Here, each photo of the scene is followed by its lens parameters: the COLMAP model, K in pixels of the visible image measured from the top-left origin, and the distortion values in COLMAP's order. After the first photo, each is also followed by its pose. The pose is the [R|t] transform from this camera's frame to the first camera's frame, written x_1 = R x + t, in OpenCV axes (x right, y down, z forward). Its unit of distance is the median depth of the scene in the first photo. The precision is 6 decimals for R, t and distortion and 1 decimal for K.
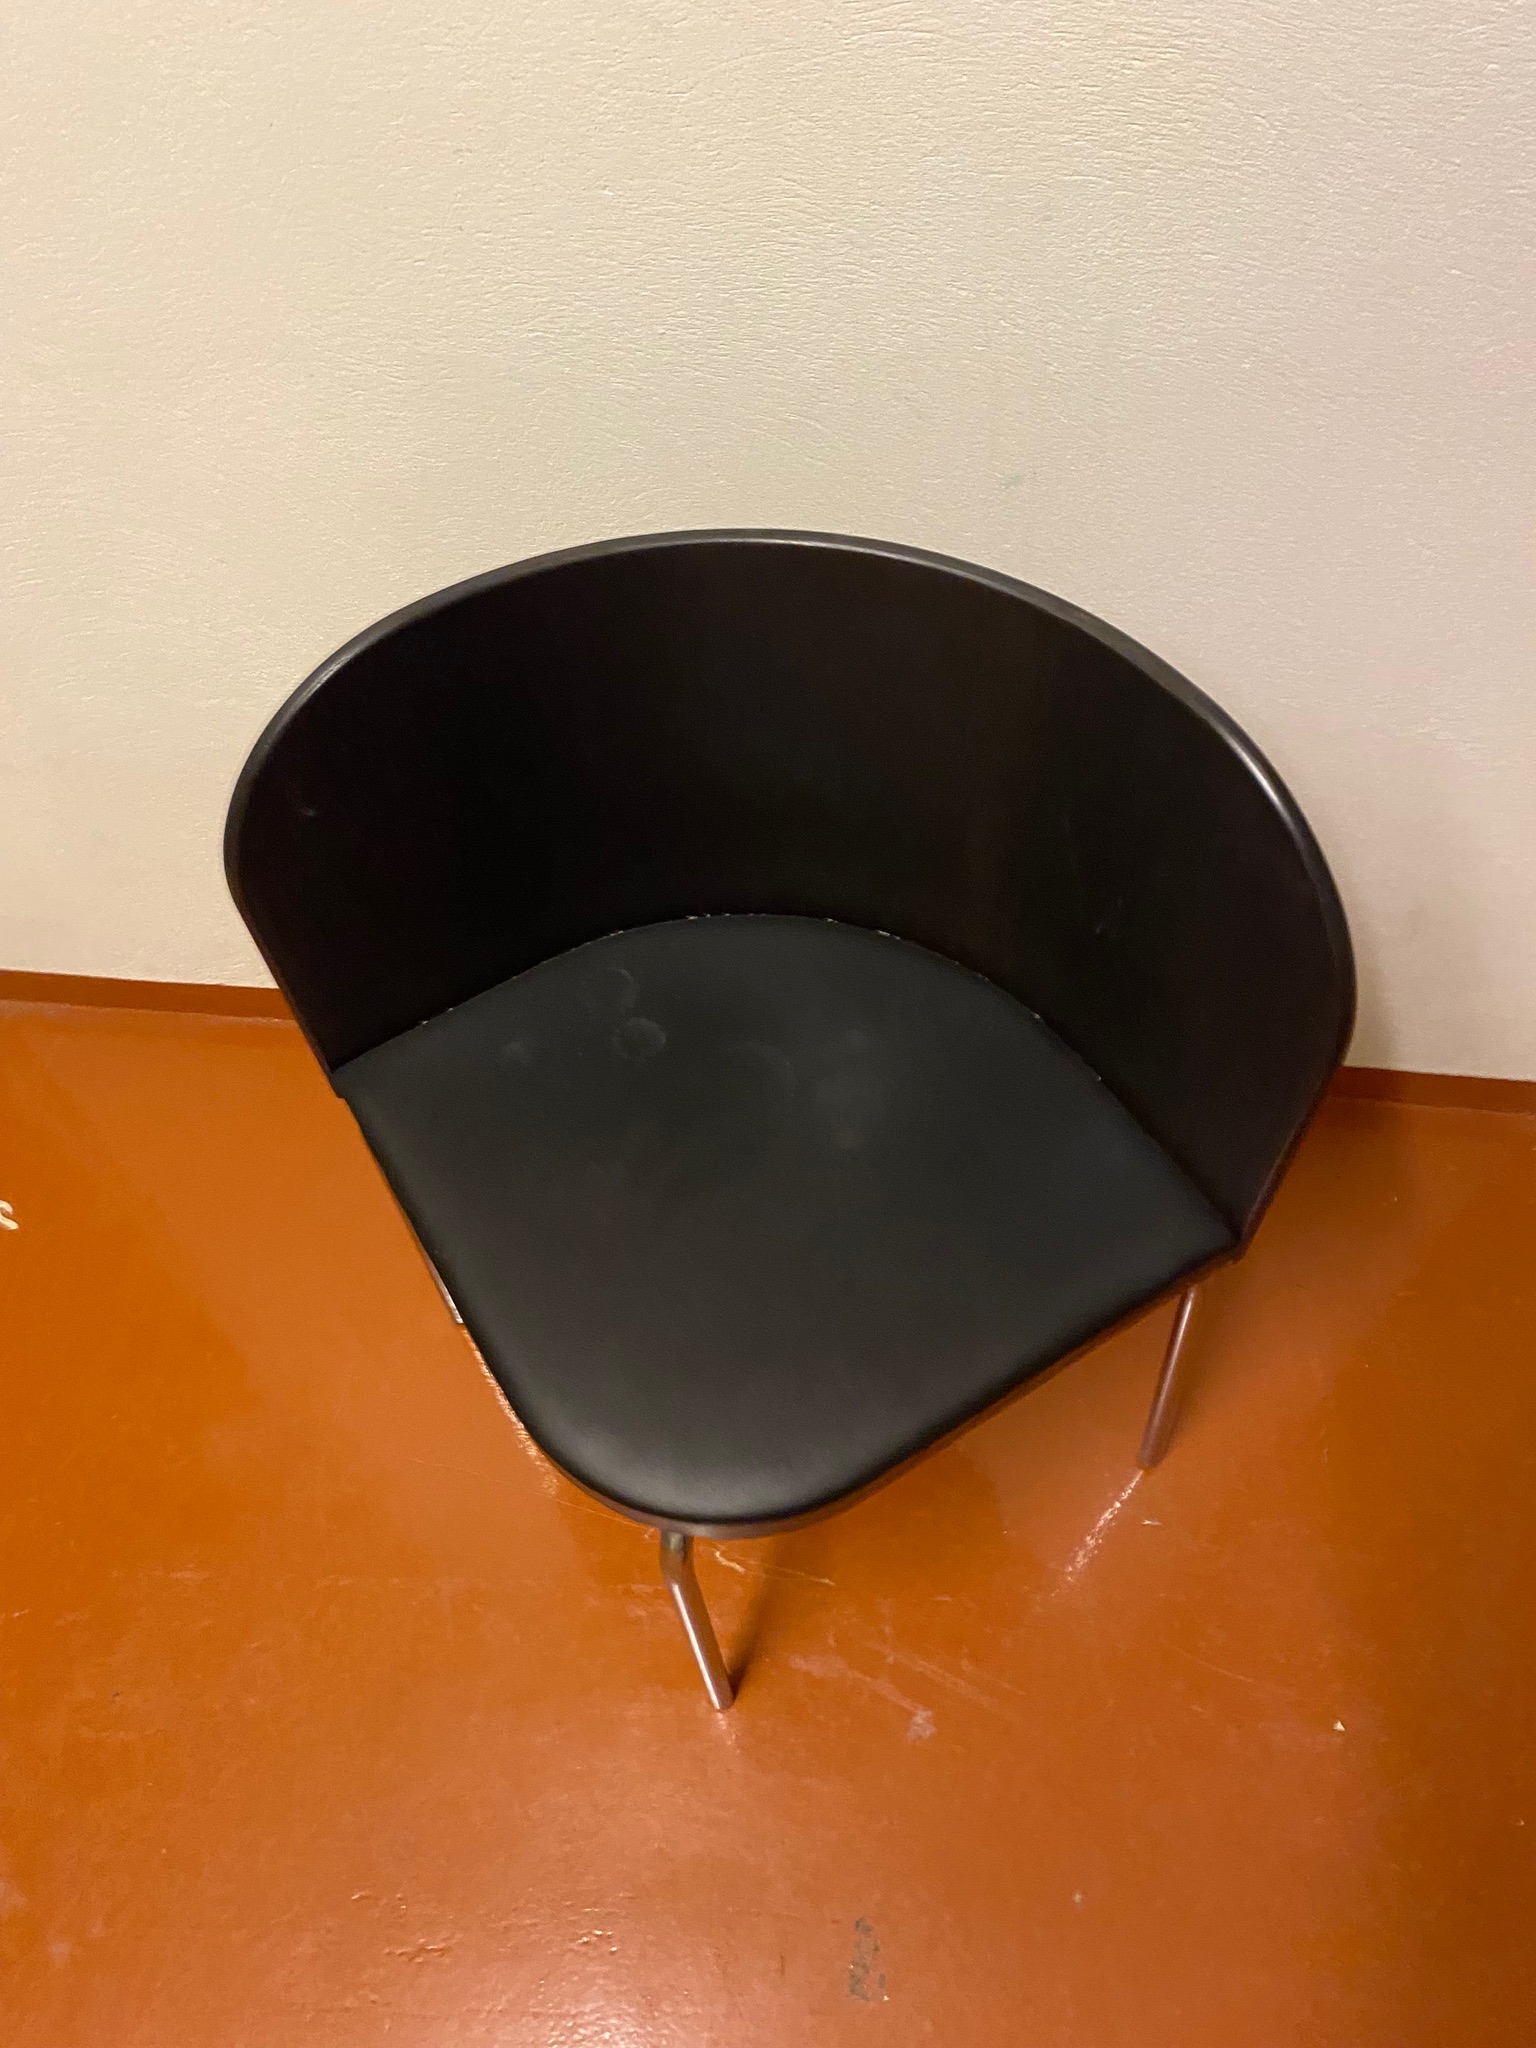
lens RADIAL K [[1539.7, 0, 768.0], [0, 1539.7, 1024.0], [0, 0, 1]] dist [0.001398, 0.004659]
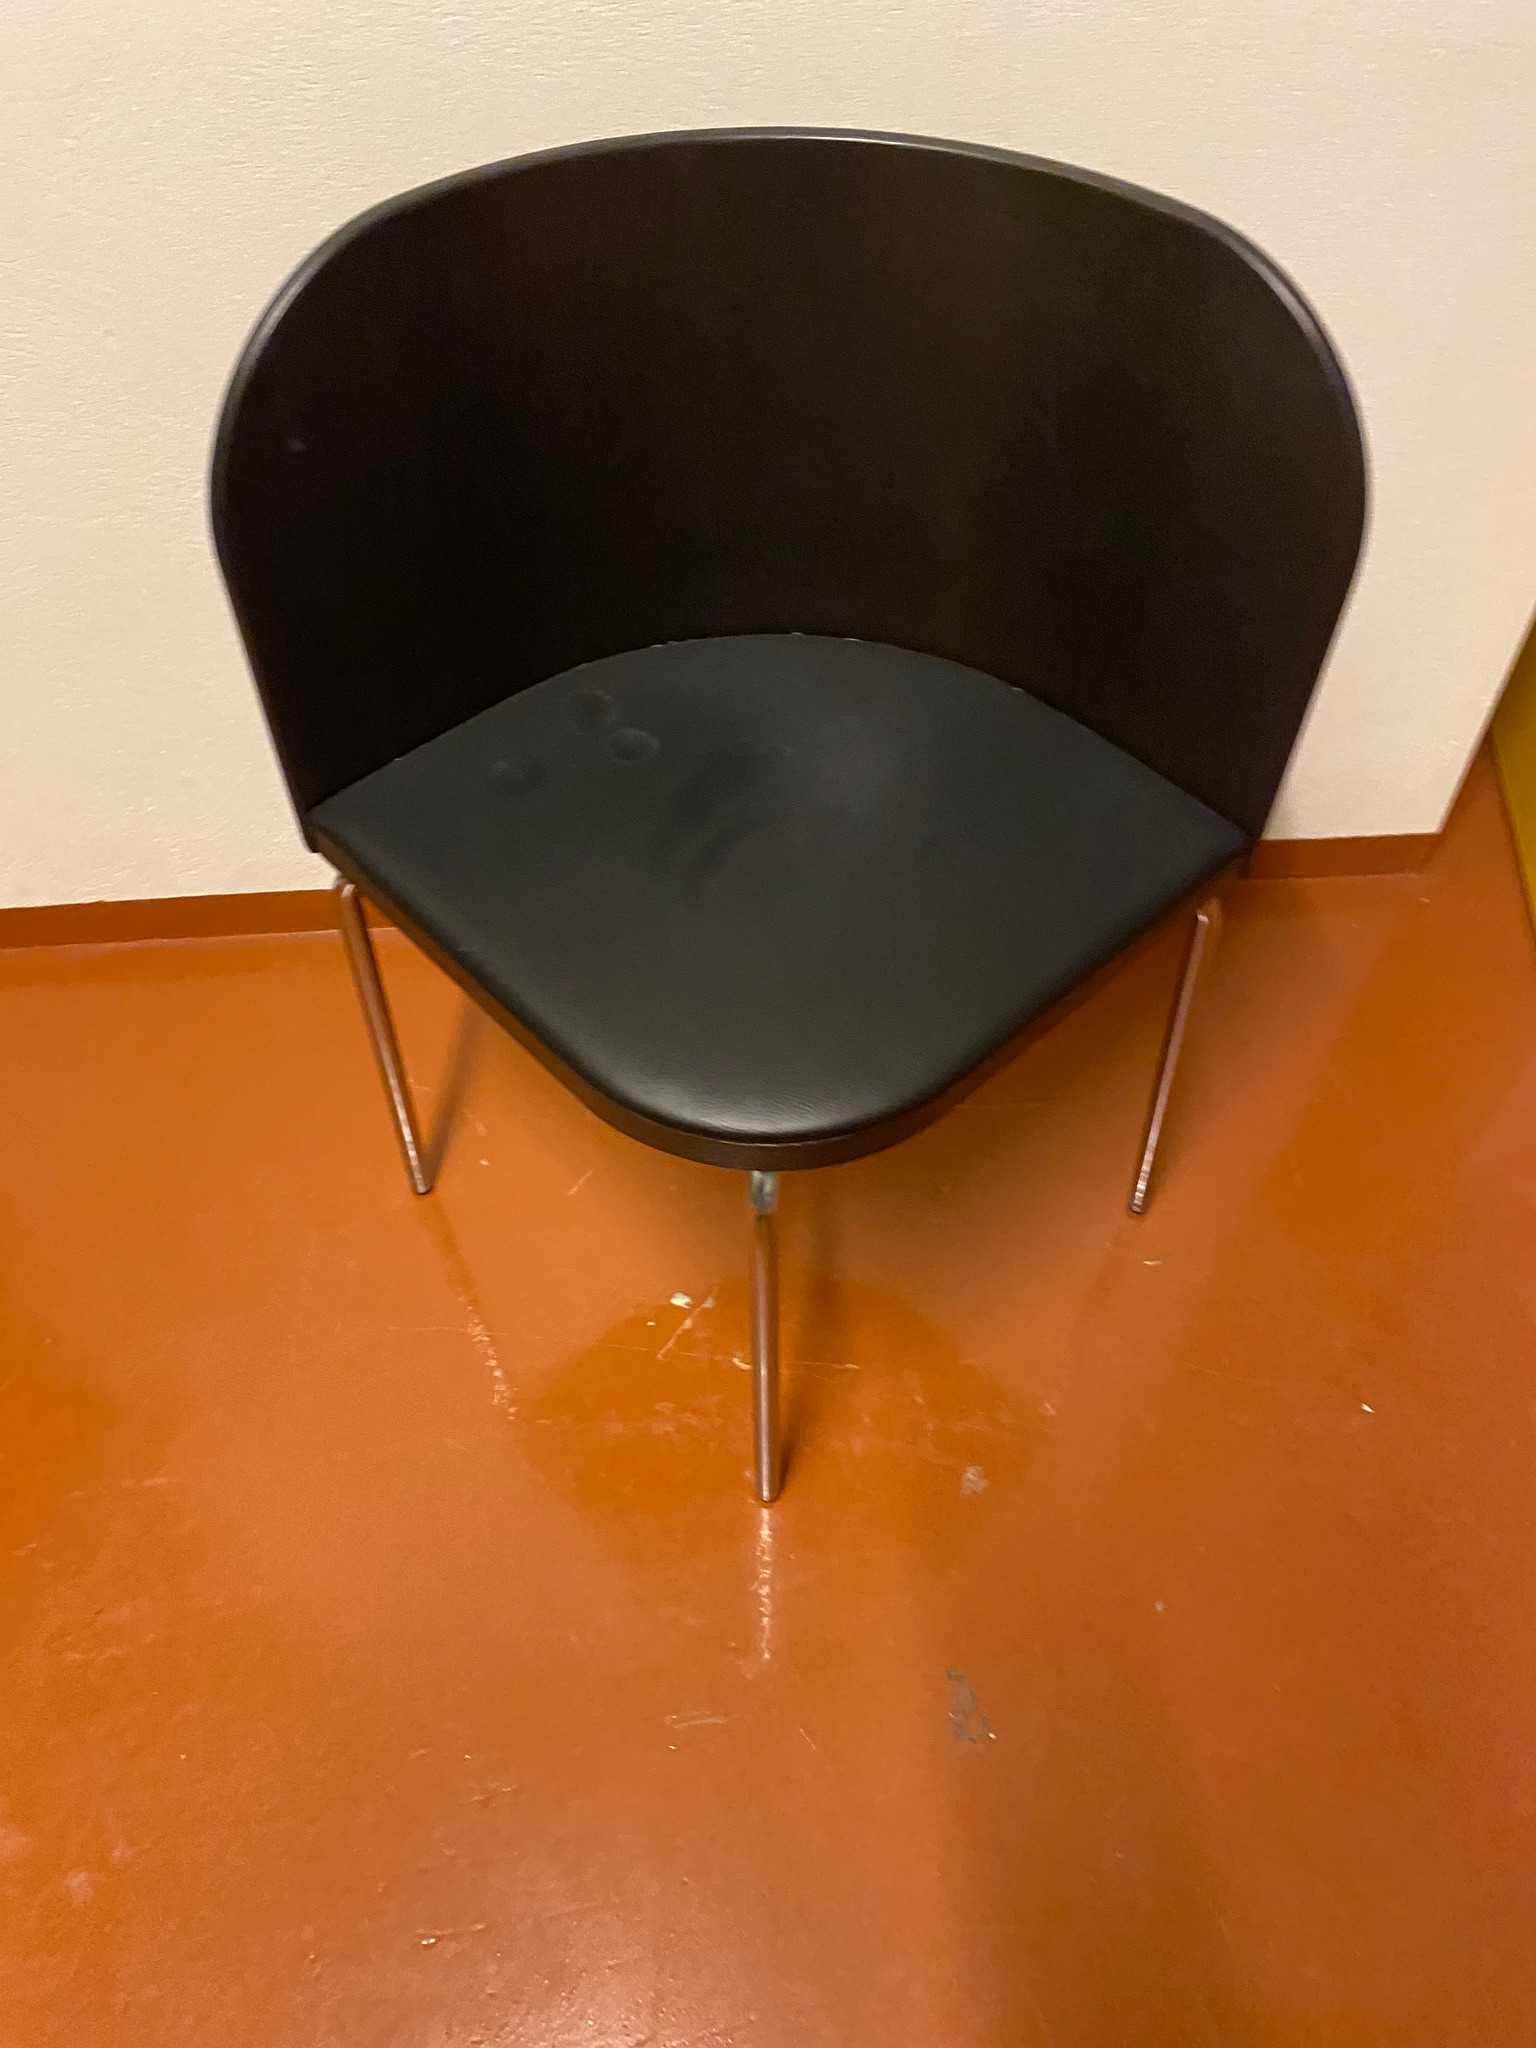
lens RADIAL K [[1524.4, 0, 810.0], [0, 1524.4, 1038.8], [0, 0, 1]] dist [0.033099, -0.038672]
pose [[0.978257, -0.123143, 0.166880, -0.137810], [0.134834, 0.989014, -0.060595, 0.234034], [-0.157584, 0.081779, 0.984113, 0.035020]]
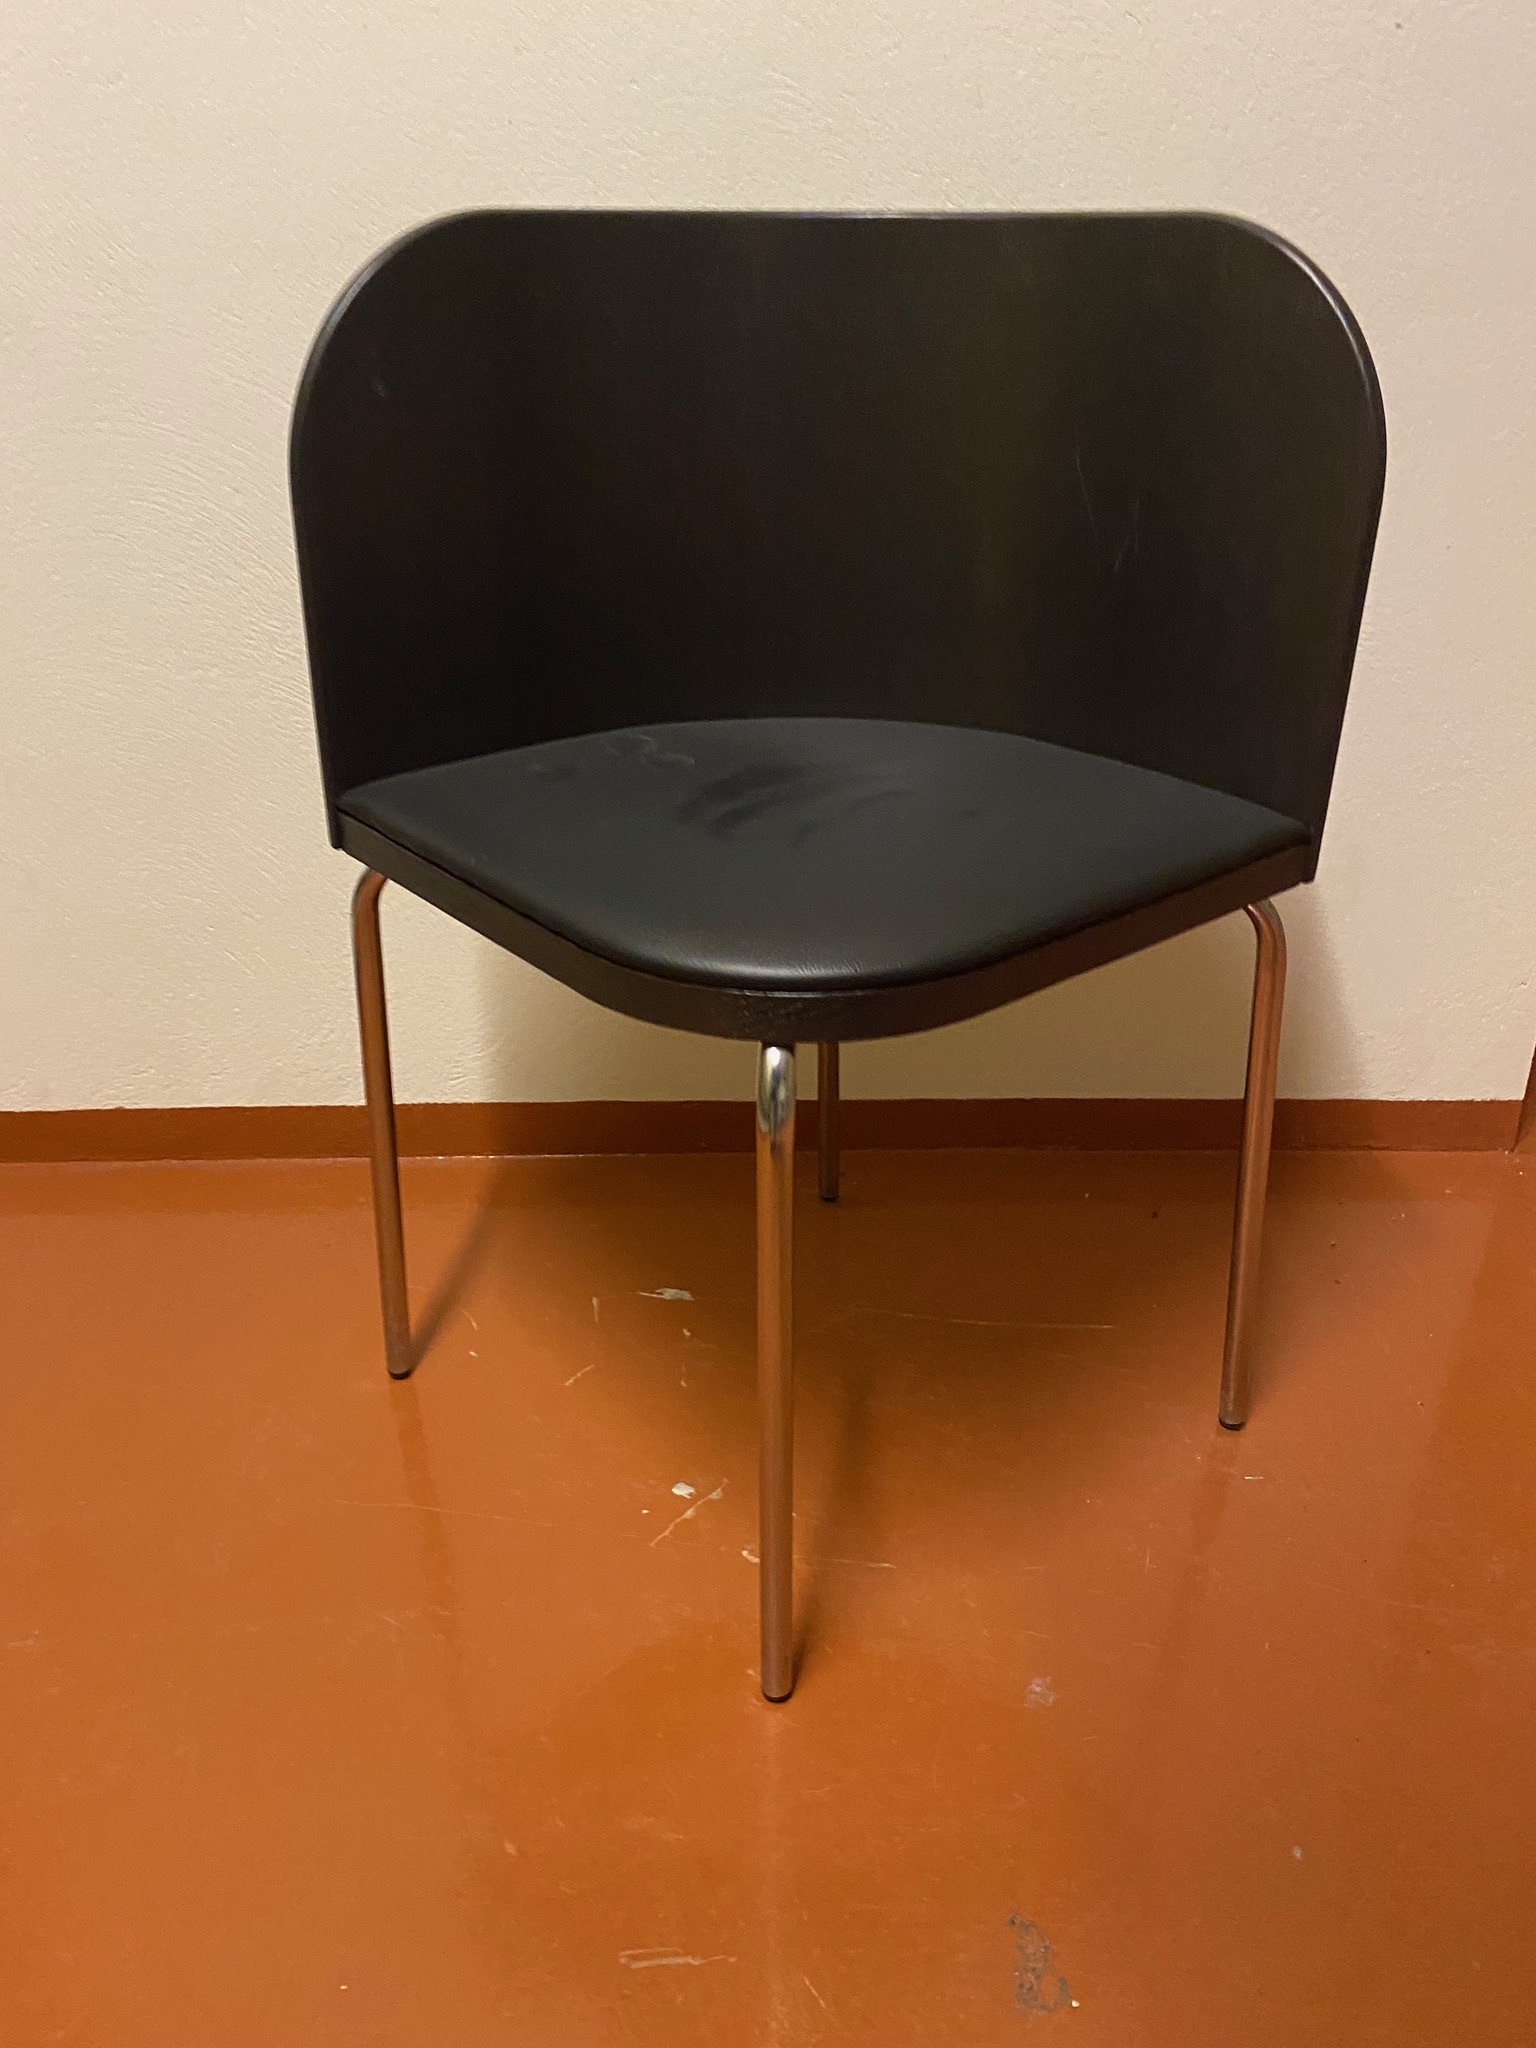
lens RADIAL K [[1541.7, 0, 778.1], [0, 1541.7, 1050.5], [0, 0, 1]] dist [0.009577, 0.003888]
pose [[0.989598, -0.024390, 0.141775, -0.137344], [0.090583, 0.871263, -0.482386, 0.565921], [-0.111757, 0.490211, 0.864409, 0.206064]]
